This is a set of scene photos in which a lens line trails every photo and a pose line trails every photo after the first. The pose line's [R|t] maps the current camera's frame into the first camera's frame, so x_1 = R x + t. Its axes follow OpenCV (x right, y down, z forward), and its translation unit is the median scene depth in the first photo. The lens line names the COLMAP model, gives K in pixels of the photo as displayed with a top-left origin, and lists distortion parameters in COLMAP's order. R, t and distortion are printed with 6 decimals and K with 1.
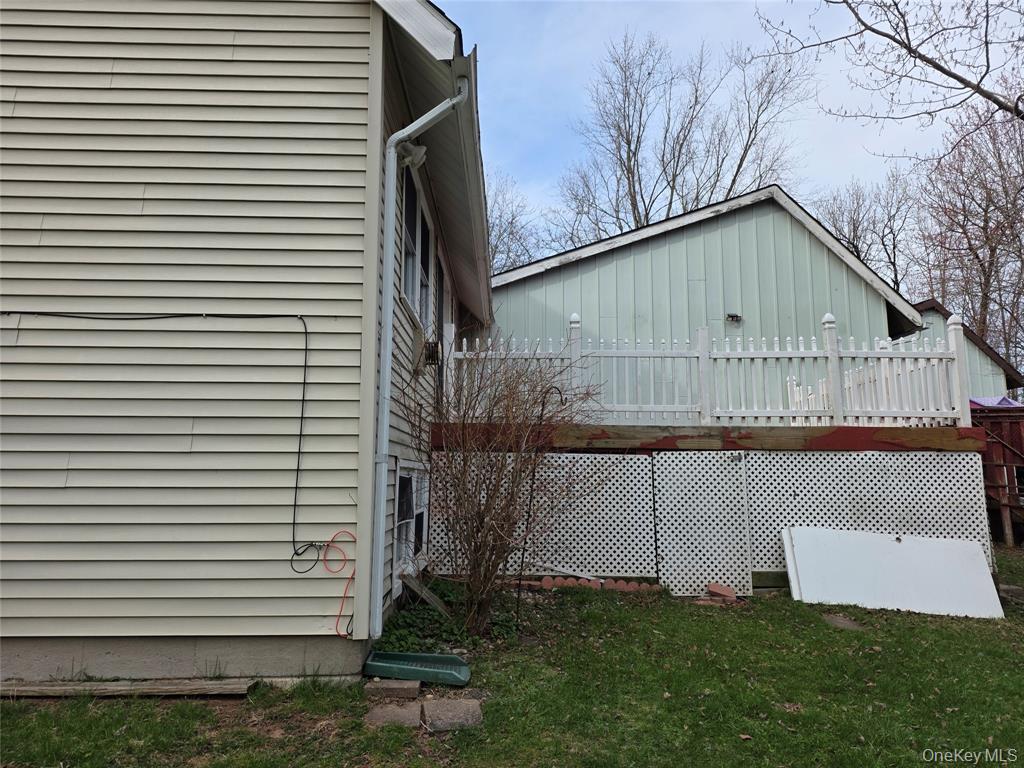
lens RADIAL K [[682.2, 0, 513.8], [0, 682.2, 383.4], [0, 0, 1]] dist [-0.001979, -0.006949]
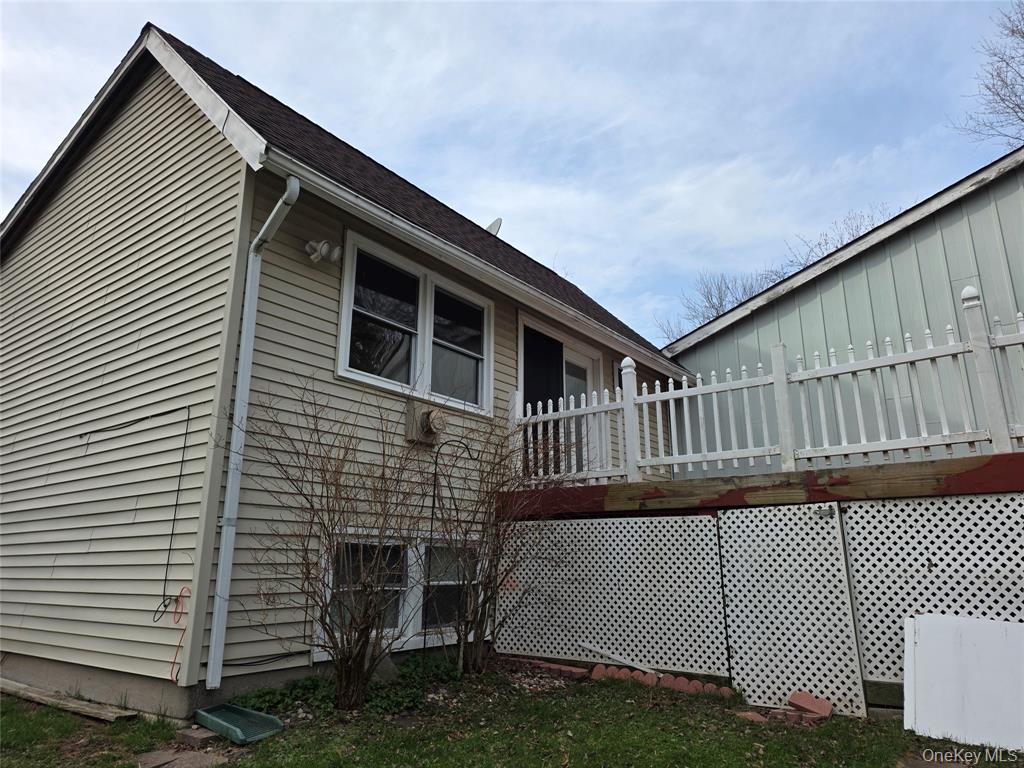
lens RADIAL K [[682.2, 0, 511.7], [0, 682.2, 382.7], [0, 0, 1]] dist [-0.001979, -0.006949]
pose [[0.790941, -0.165297, -0.589142, 0.509137], [0.085969, 0.983290, -0.160469, 0.061050], [0.605823, 0.076274, 0.791935, 0.221153]]
